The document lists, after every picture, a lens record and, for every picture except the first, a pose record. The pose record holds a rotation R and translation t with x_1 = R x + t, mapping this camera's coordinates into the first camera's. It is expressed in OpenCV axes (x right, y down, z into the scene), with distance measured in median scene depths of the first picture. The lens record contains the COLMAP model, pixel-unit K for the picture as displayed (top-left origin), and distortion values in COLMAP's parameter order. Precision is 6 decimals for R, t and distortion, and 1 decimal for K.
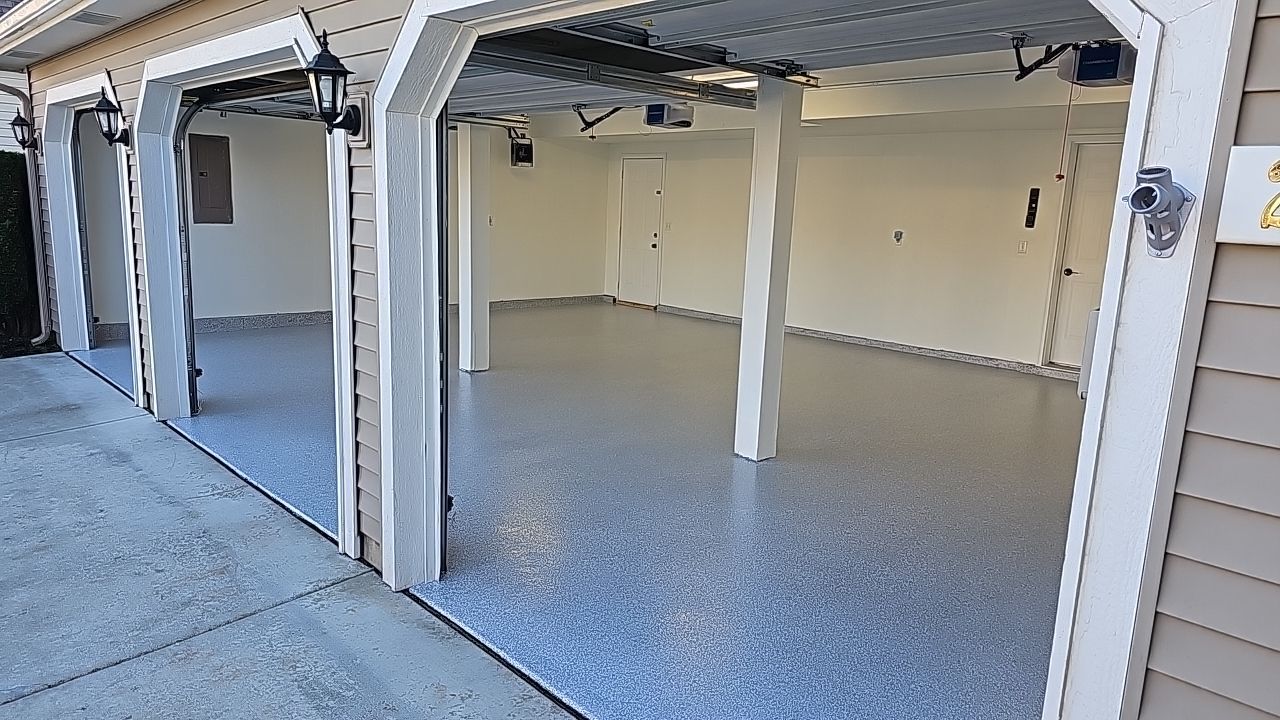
lens RADIAL K [[850.2, 0, 639.3], [0, 850.2, 362.7], [0, 0, 1]] dist [0.038994, -0.030188]
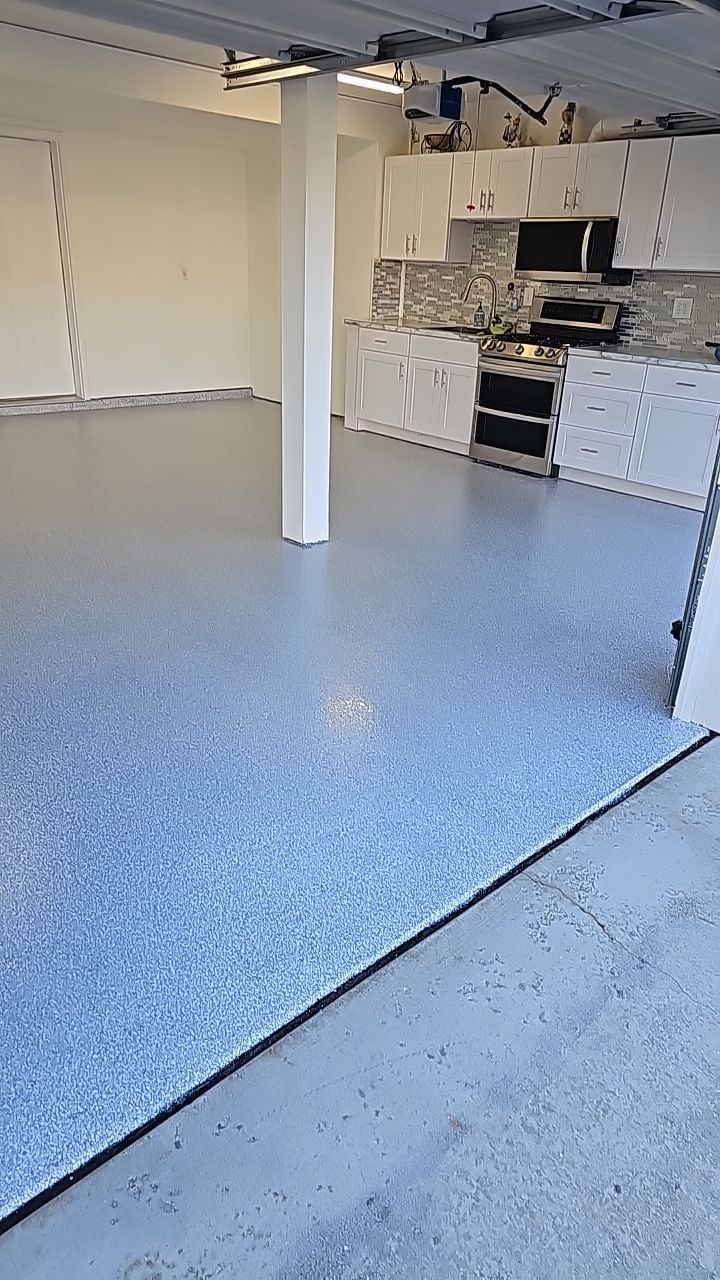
lens RADIAL K [[850.2, 0, 351.6], [0, 850.2, 648.4], [0, 0, 1]] dist [0.038994, -0.030188]
pose [[0.012395, -0.452216, 0.891822, -0.454315], [0.152486, 0.882314, 0.445276, -0.114241], [-0.988228, 0.130471, 0.079893, 0.560823]]
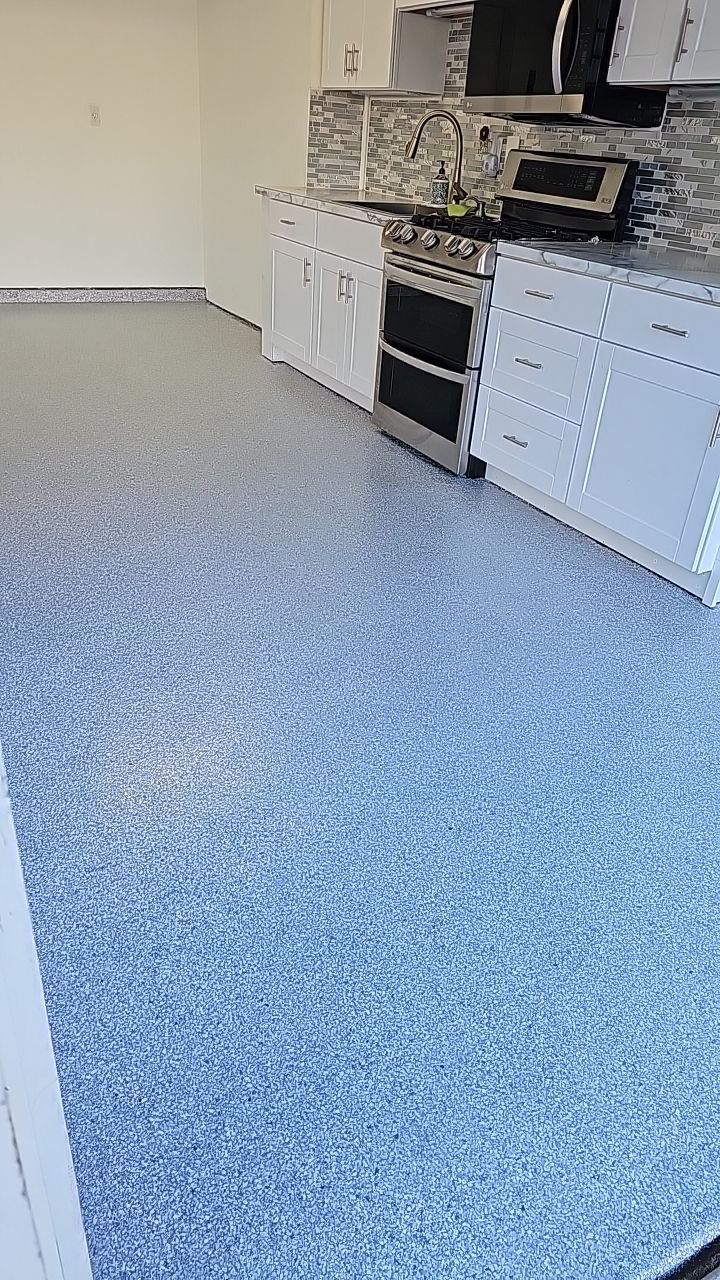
lens RADIAL K [[850.2, 0, 363.0], [0, 850.2, 644.6], [0, 0, 1]] dist [0.038994, -0.030188]
pose [[0.254196, -0.512134, 0.820429, -0.123713], [0.130470, 0.858697, 0.495598, -0.033624], [-0.958312, -0.018938, 0.285096, 0.354572]]
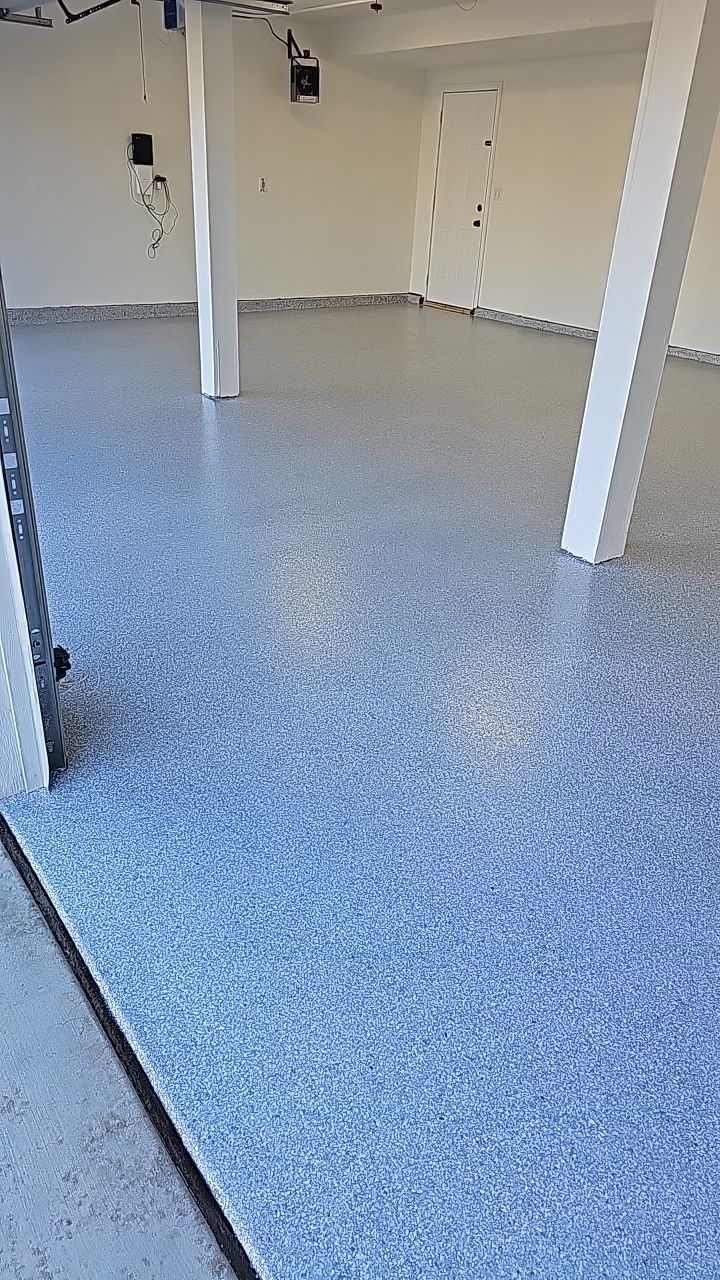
lens RADIAL K [[850.2, 0, 350.8], [0, 850.2, 662.2], [0, 0, 1]] dist [0.038994, -0.030188]
pose [[0.992640, 0.060754, -0.104762, 0.014787], [-0.024140, 0.946964, 0.320433, -0.011995], [0.118674, -0.315545, 0.941460, 0.199375]]
